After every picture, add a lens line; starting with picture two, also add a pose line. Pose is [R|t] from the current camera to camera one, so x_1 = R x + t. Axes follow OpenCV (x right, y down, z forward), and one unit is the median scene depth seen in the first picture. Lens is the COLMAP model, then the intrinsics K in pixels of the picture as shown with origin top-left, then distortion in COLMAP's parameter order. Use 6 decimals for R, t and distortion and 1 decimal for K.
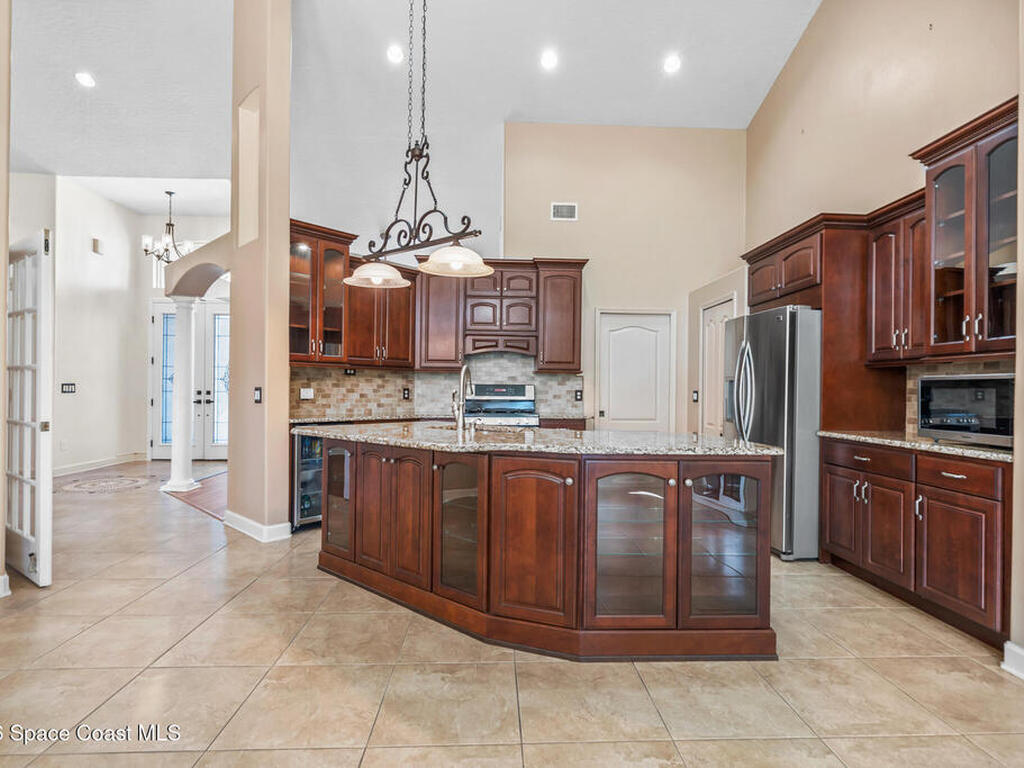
lens RADIAL K [[512.0, 0, 512.4], [0, 512.0, 387.9], [0, 0, 1]] dist [0.002506, 0.000153]
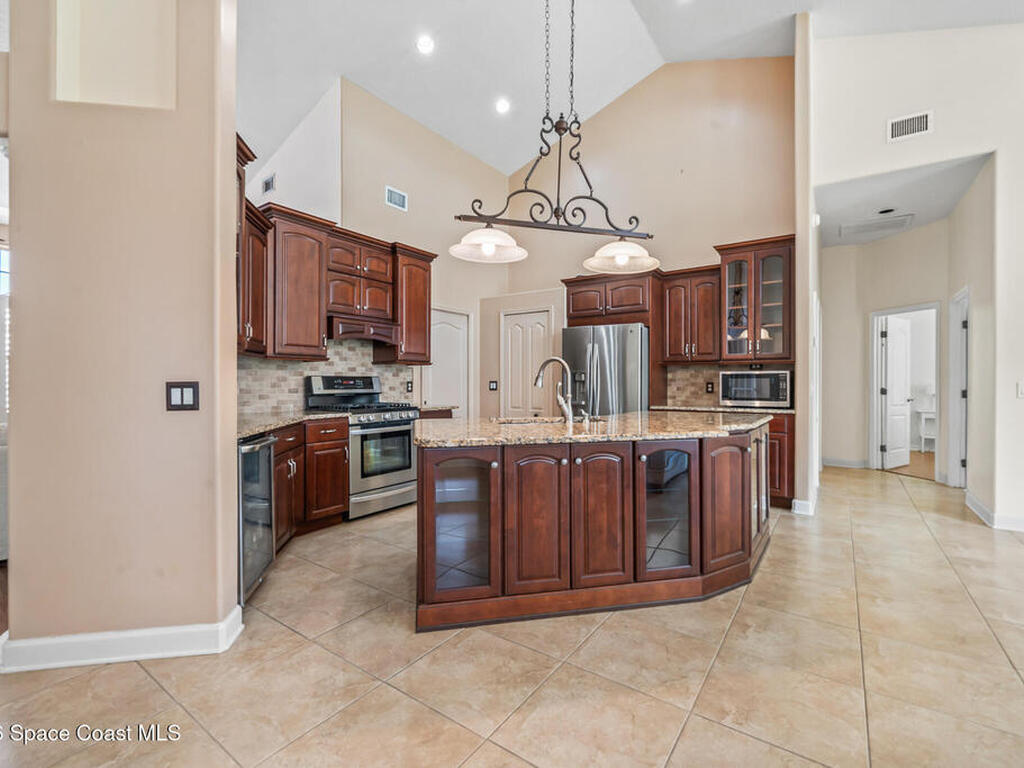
lens RADIAL K [[462.5, 0, 509.9], [0, 462.5, 381.1], [0, 0, 1]] dist [0.000705, -0.000088]
pose [[0.615637, -0.009335, 0.787974, -0.519240], [0.004171, 0.999954, 0.008587, -0.003903], [-0.788019, -0.002000, 0.615648, 0.319943]]
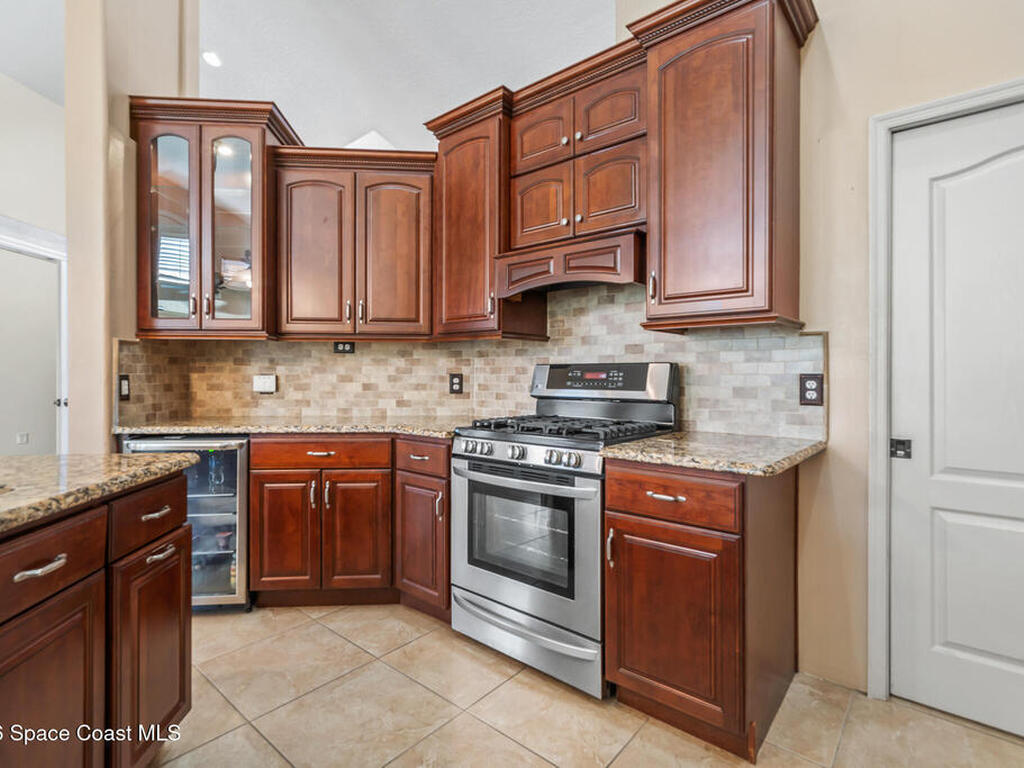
lens RADIAL K [[512.0, 0, 515.6], [0, 512.0, 375.8], [0, 0, 1]] dist [0.002506, 0.000153]
pose [[0.740019, -0.006393, -0.672555, 0.239877], [0.007913, 0.999968, -0.000798, 0.004339], [0.672539, -0.004731, 0.740047, 0.683683]]
